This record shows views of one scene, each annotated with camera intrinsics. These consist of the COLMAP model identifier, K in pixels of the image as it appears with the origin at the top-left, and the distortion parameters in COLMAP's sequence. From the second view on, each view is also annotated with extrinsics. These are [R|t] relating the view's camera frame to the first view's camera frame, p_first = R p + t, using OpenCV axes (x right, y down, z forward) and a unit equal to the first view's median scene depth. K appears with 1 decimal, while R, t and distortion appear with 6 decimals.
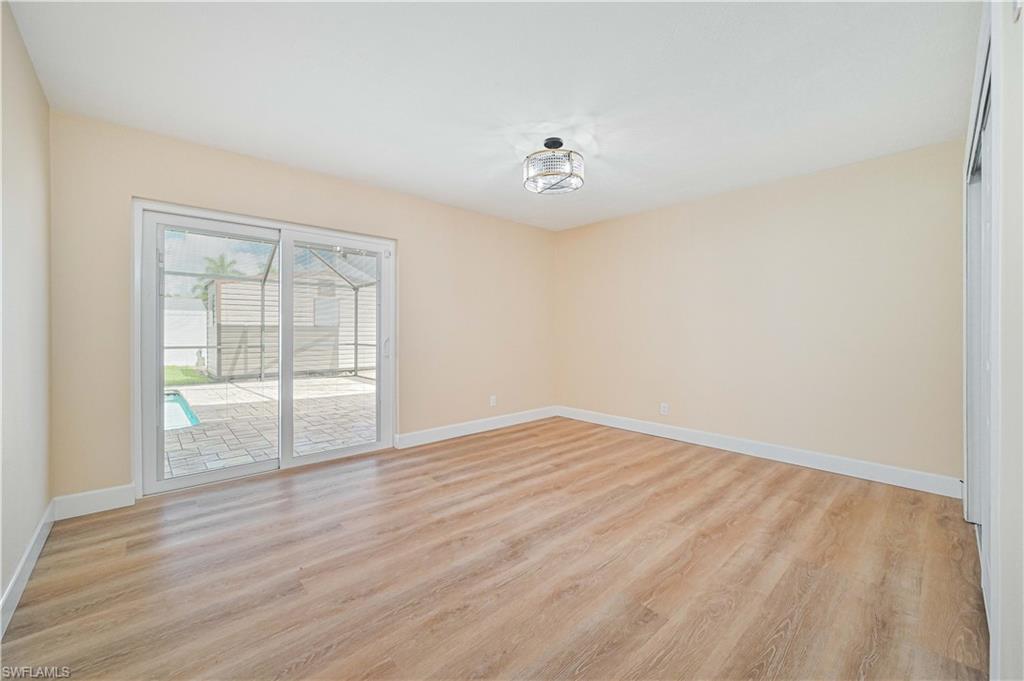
lens RADIAL K [[406.2, 0, 513.1], [0, 406.2, 334.3], [0, 0, 1]] dist [-0.001705, -0.000581]
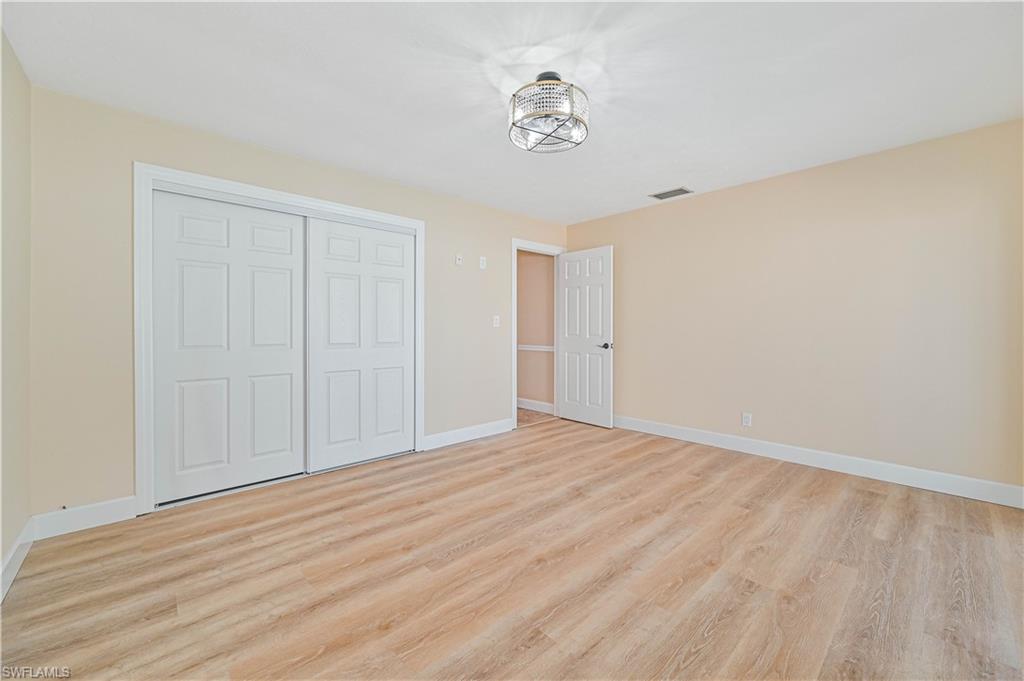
lens RADIAL K [[406.2, 0, 511.2], [0, 406.2, 333.6], [0, 0, 1]] dist [-0.001705, -0.000581]
pose [[-0.999961, 0.000985, 0.008734, 0.173295], [0.001159, 0.999802, 0.019887, -0.016031], [-0.008713, 0.019896, -0.999764, 1.887286]]
